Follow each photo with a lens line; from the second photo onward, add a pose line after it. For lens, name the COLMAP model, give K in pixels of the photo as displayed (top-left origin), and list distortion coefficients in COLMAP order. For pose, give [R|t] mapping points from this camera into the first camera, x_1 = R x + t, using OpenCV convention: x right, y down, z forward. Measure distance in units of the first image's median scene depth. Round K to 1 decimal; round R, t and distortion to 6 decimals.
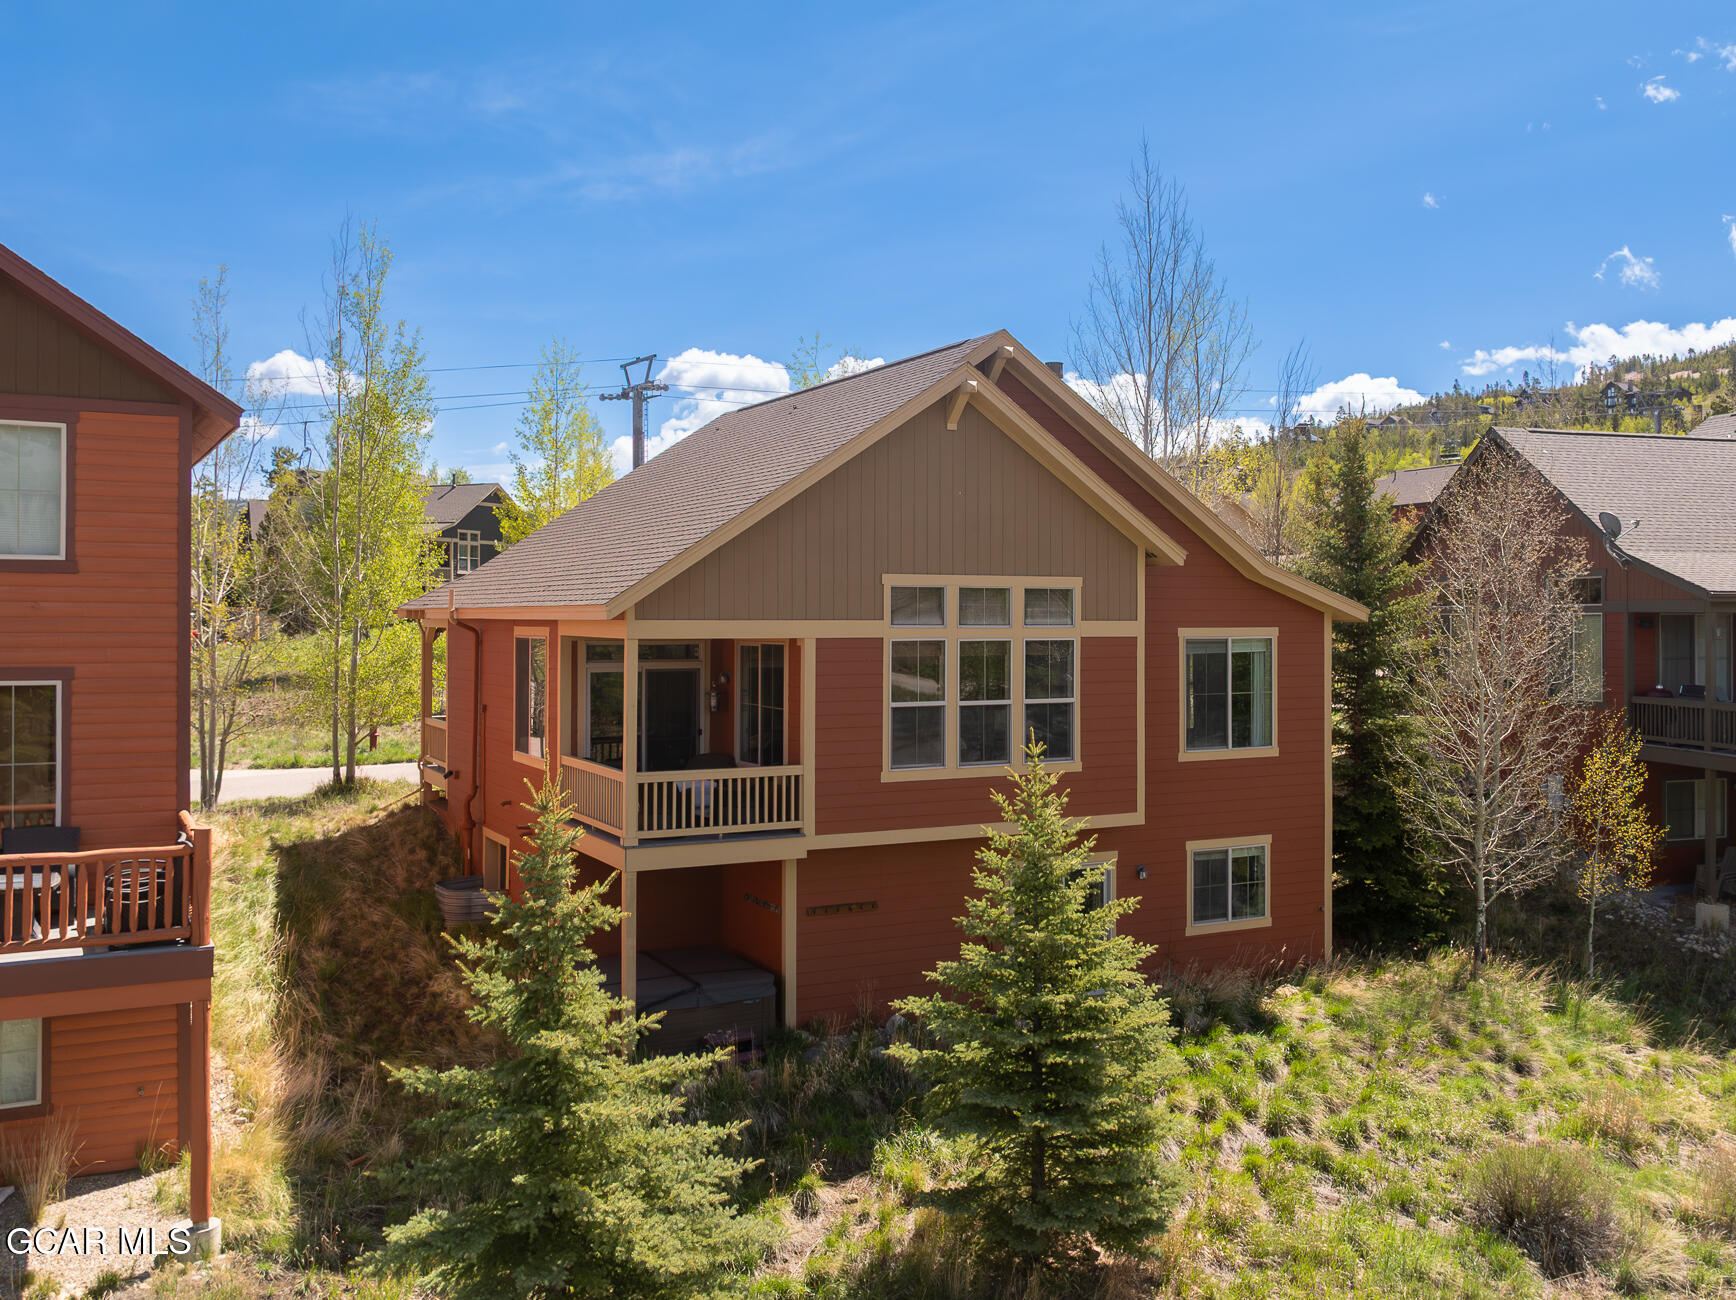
lens RADIAL K [[1558.3, 0, 869.7], [0, 1558.3, 598.5], [0, 0, 1]] dist [-0.024584, -0.010591]
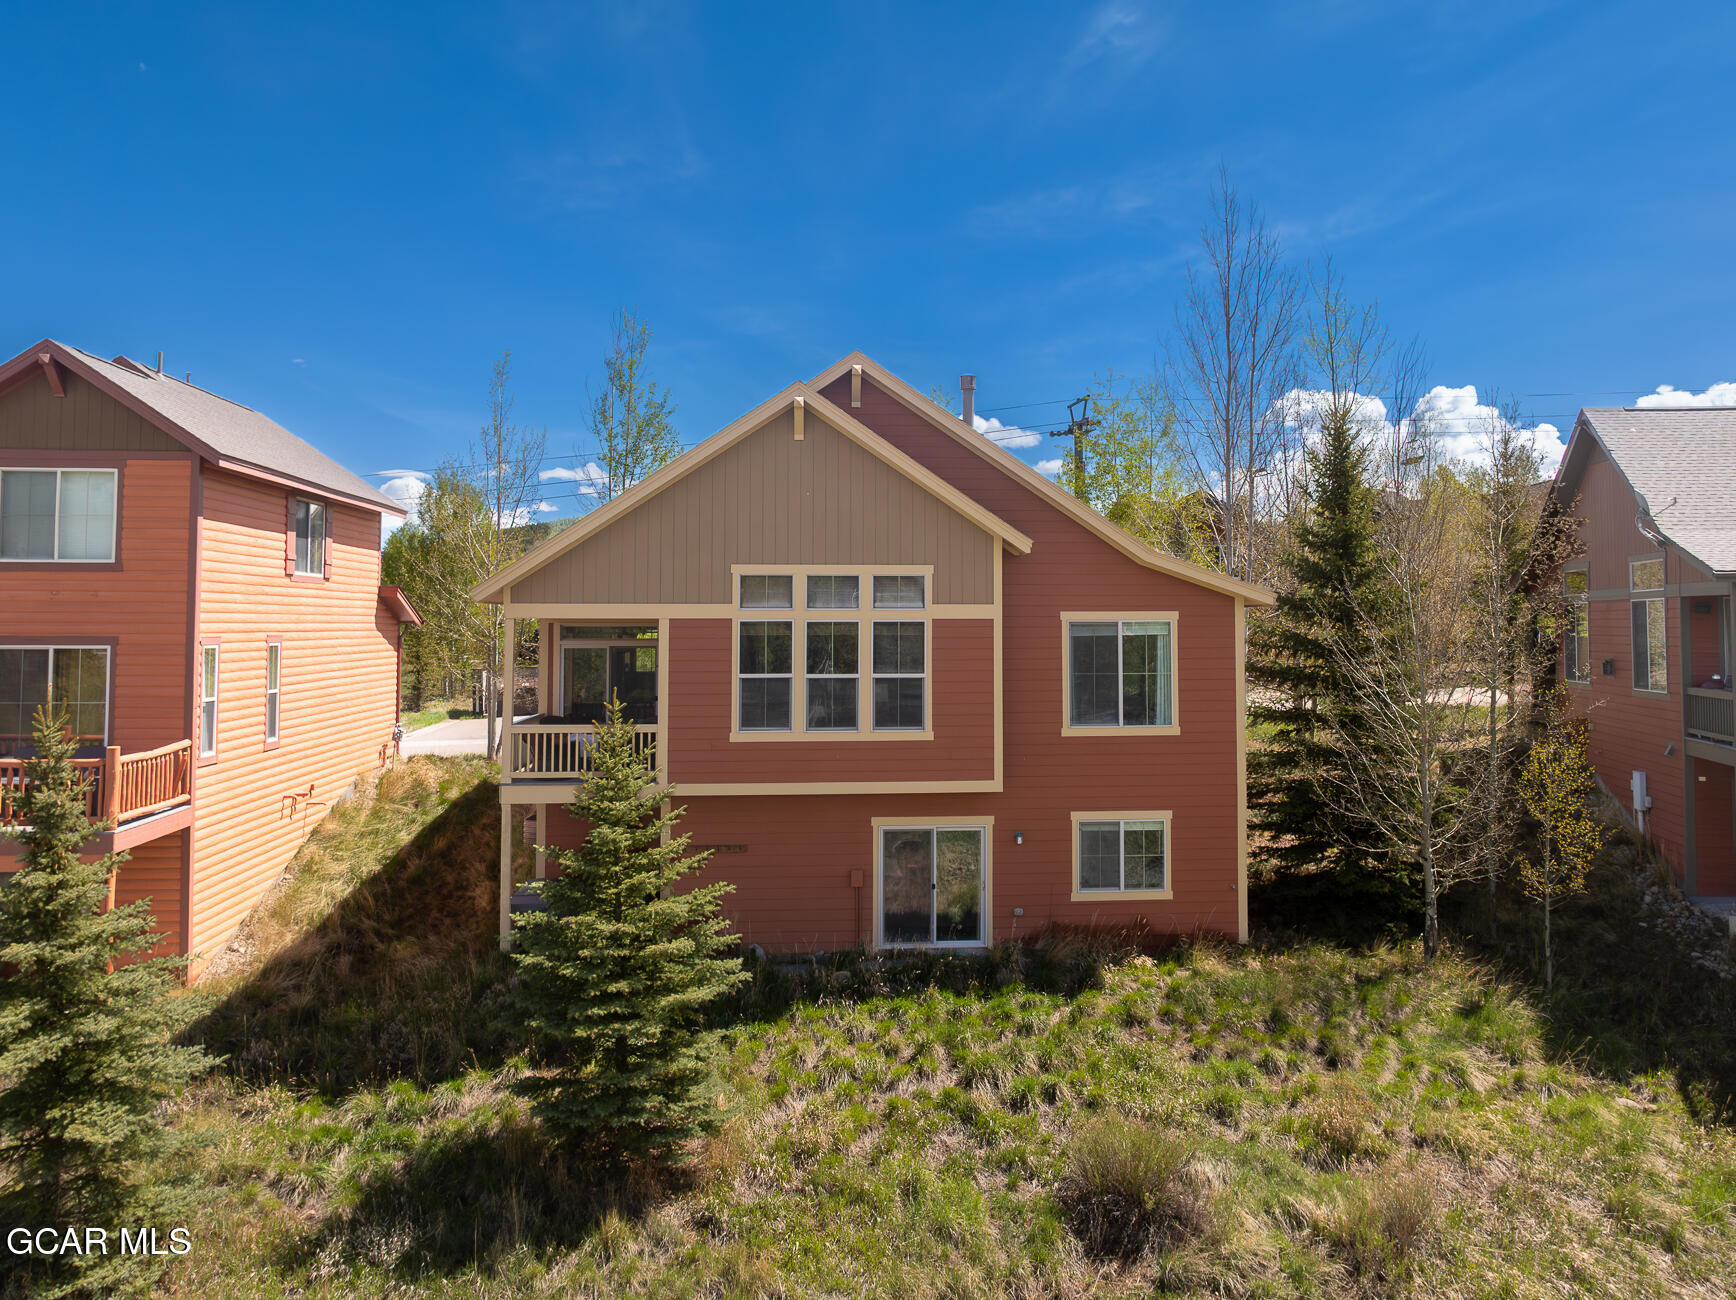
lens RADIAL K [[1329.1, 0, 869.0], [0, 1329.1, 554.4], [0, 0, 1]] dist [-0.023200, -0.003652]
pose [[0.918538, -0.022495, -0.394692, 0.474173], [0.006319, 0.999088, -0.042235, 0.018609], [0.395282, 0.036300, 0.917842, 0.111134]]
